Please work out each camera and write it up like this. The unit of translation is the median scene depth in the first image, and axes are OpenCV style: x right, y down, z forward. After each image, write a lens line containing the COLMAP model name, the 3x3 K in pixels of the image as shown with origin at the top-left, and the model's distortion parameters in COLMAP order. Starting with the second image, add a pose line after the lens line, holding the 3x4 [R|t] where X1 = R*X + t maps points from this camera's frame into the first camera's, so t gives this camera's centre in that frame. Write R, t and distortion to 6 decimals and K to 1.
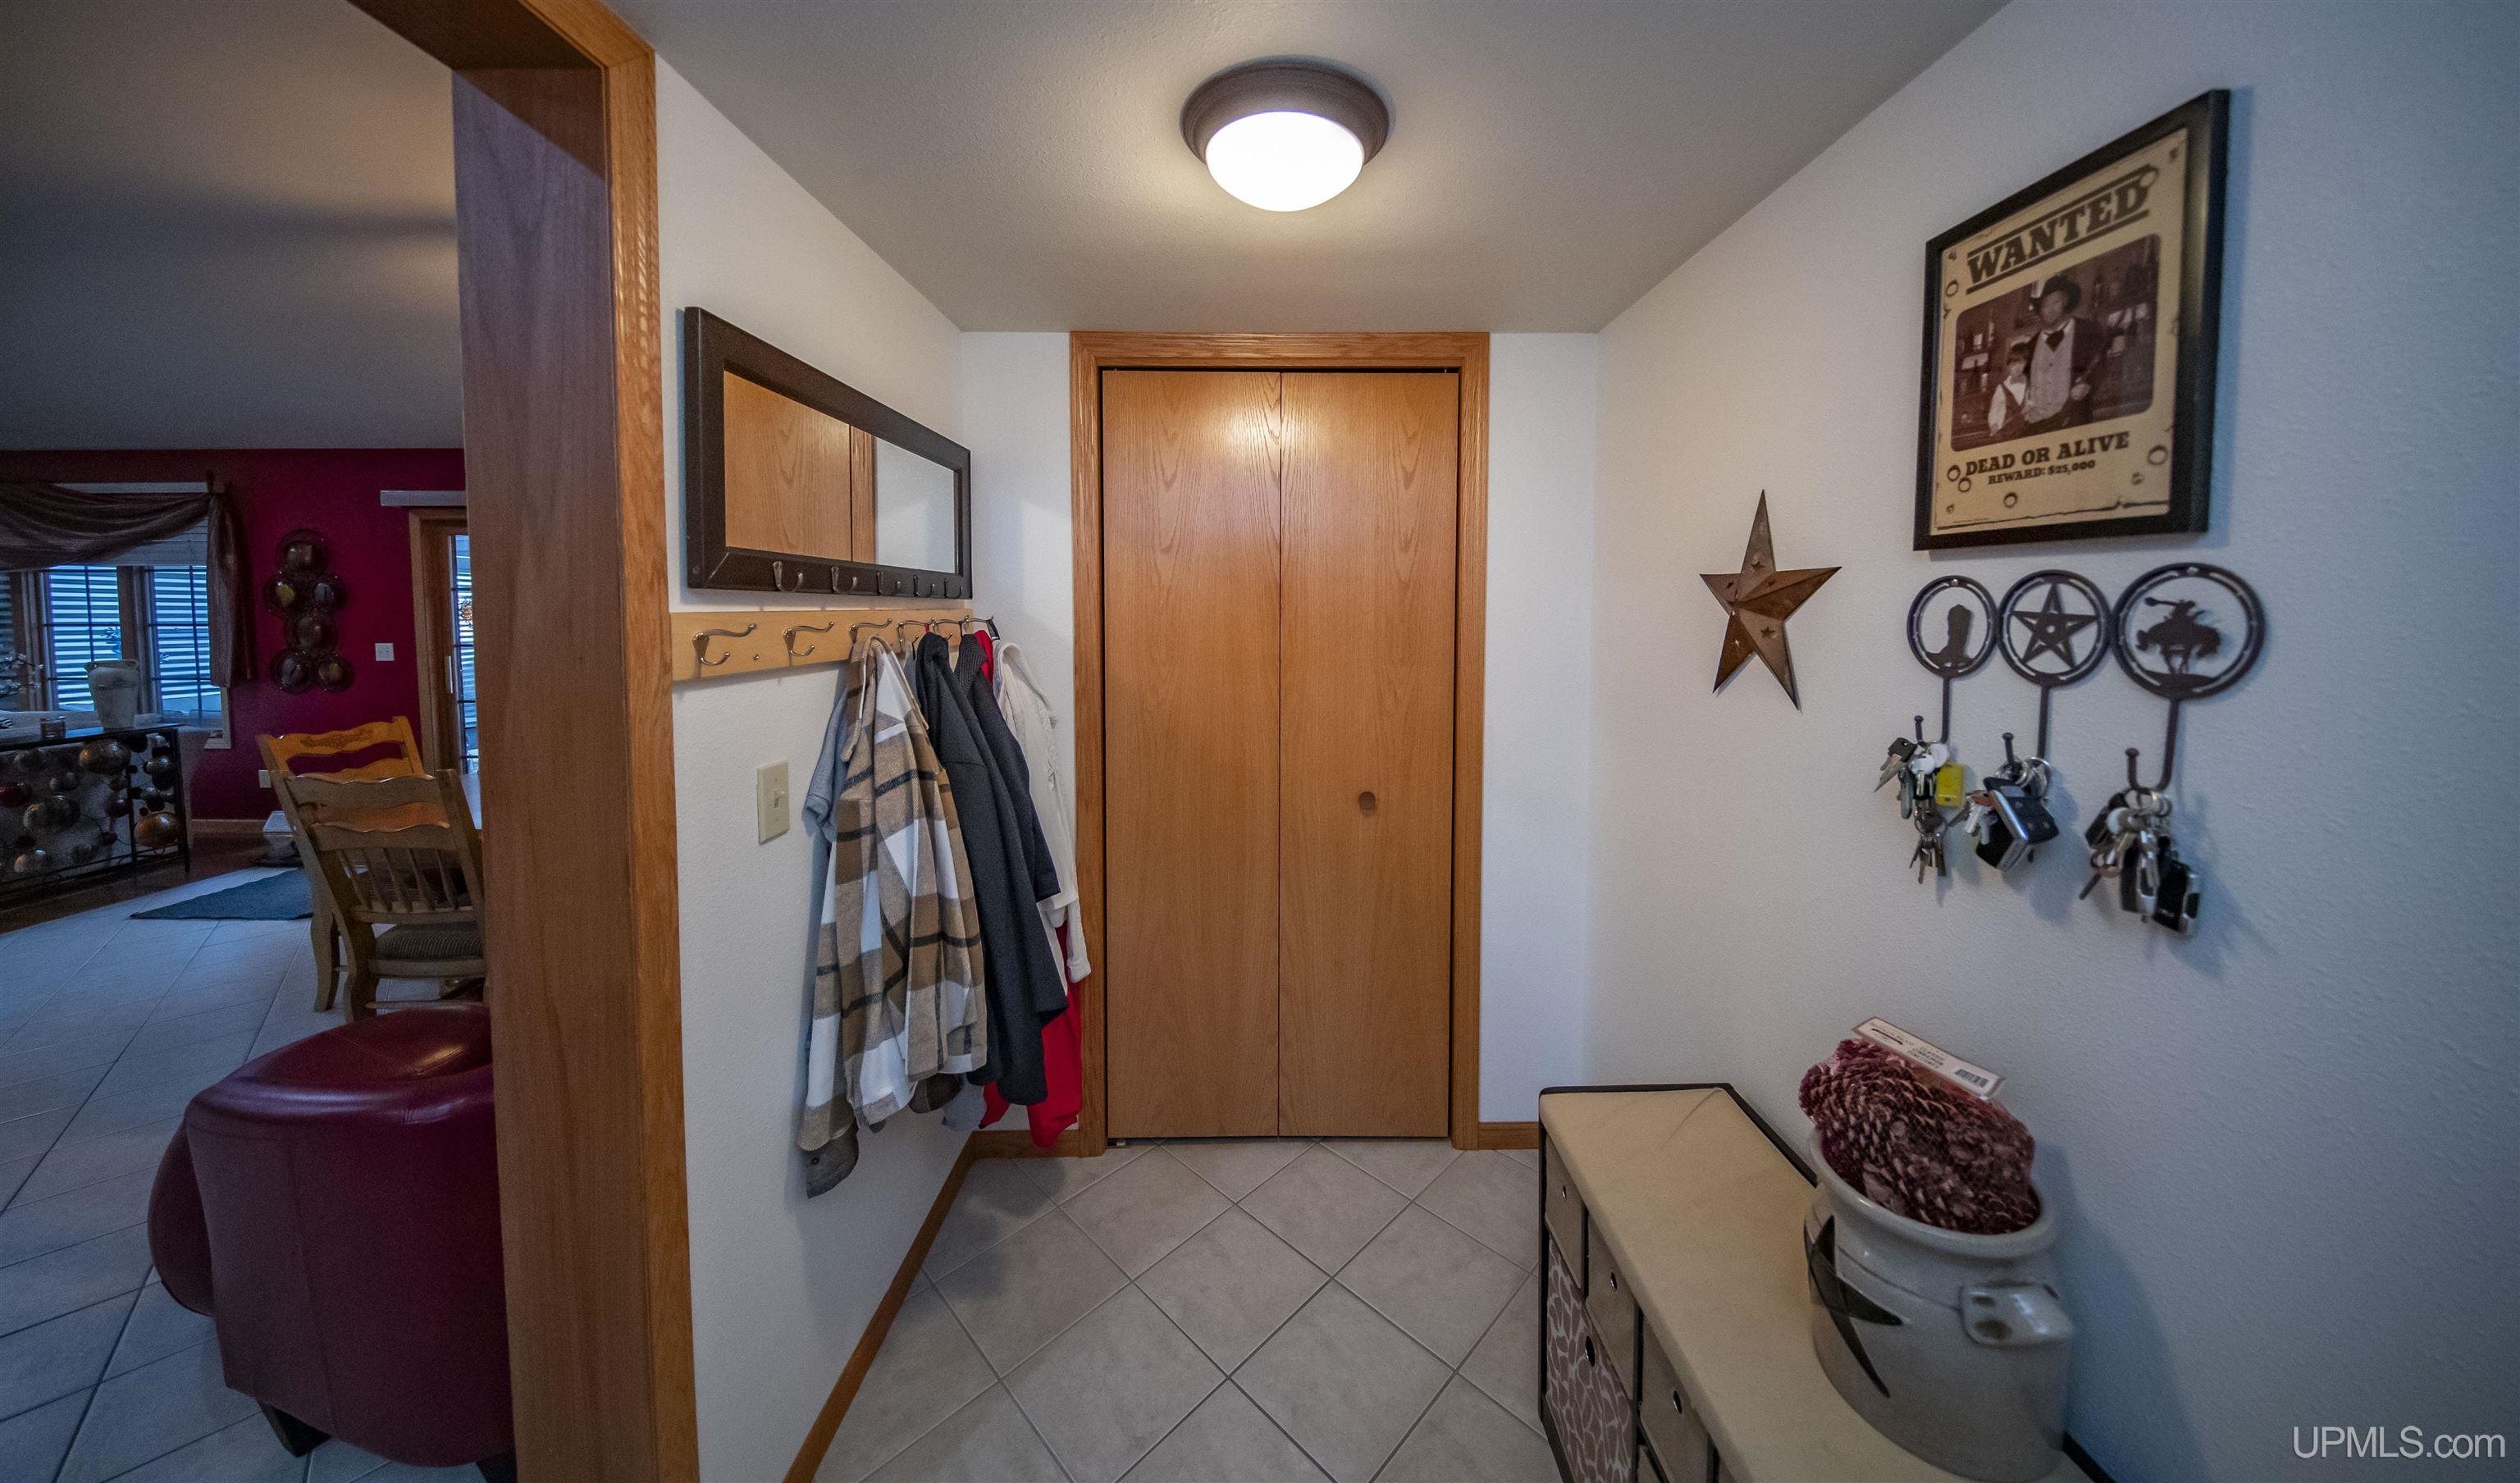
lens RADIAL K [[826.3, 0, 1258.3], [0, 826.3, 641.2], [0, 0, 1]] dist [-0.000515, -0.000020]
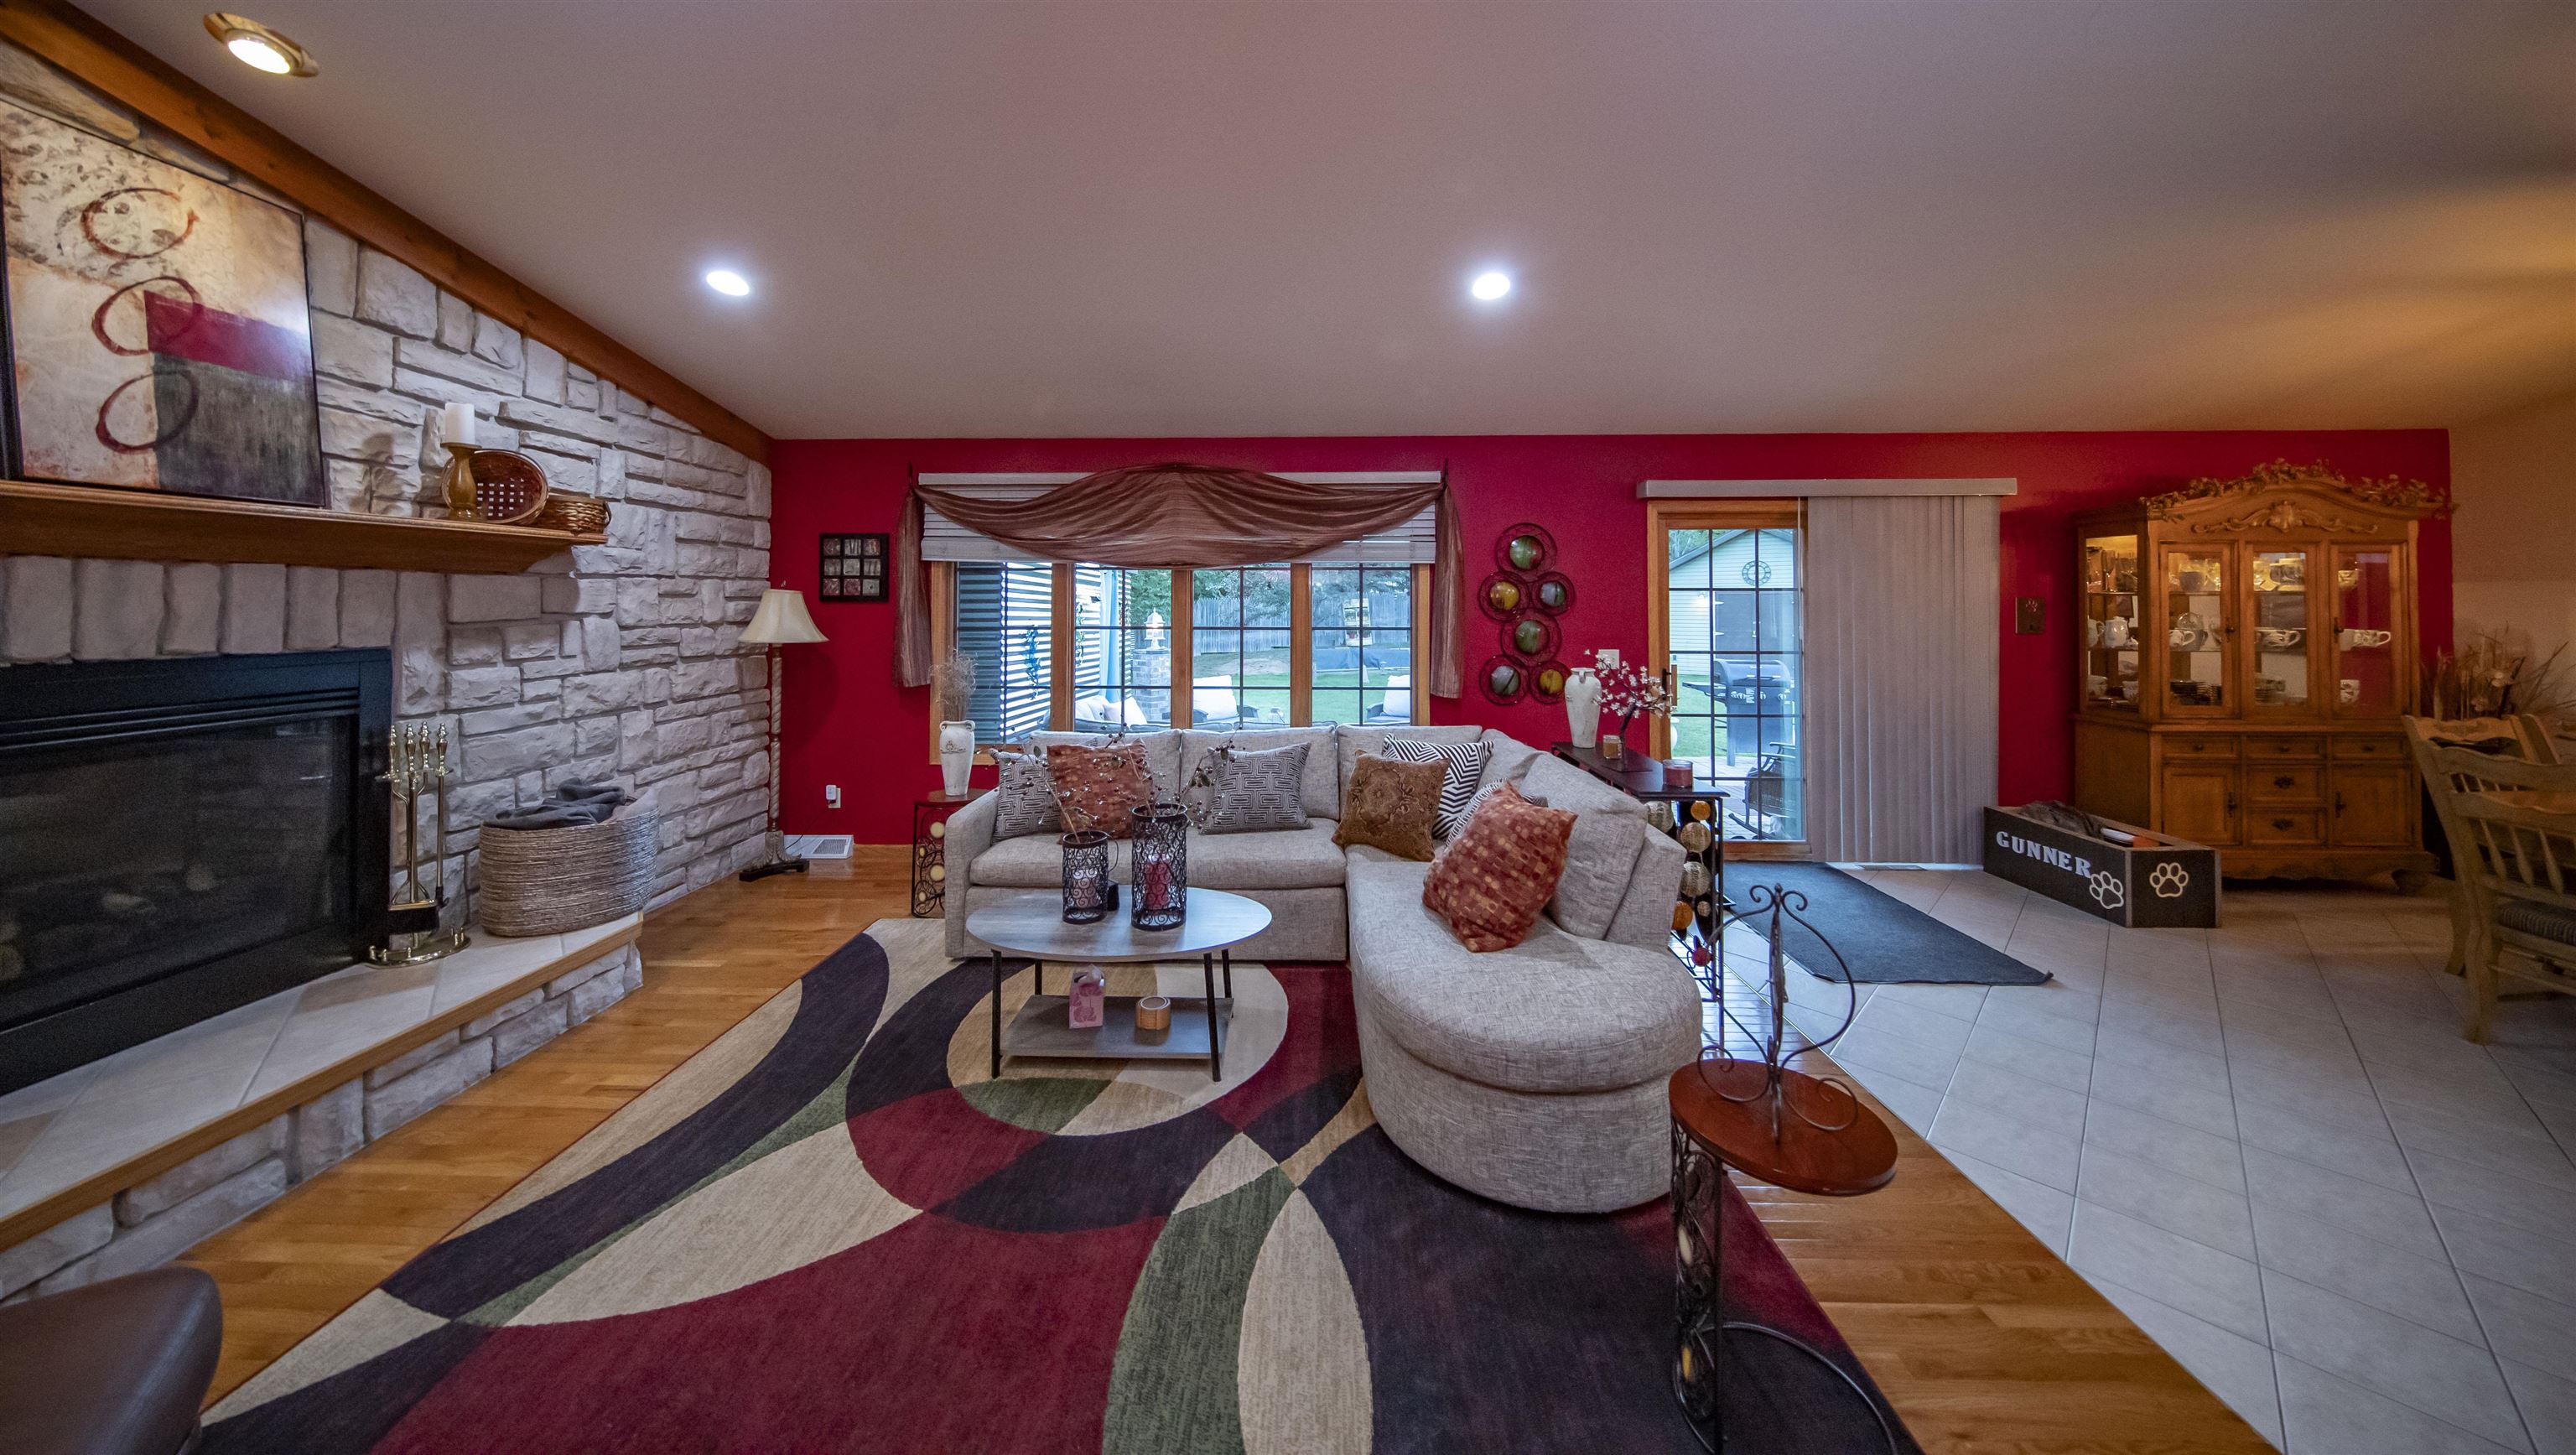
lens RADIAL K [[817.2, 0, 1291.0], [0, 817.2, 593.7], [0, 0, 1]] dist [-0.000061, -0.001921]
pose [[0.999901, 0.003079, -0.013741, -1.436718], [-0.003953, 0.997939, -0.064044, -0.000949], [0.013515, 0.064092, 0.997852, 0.109632]]
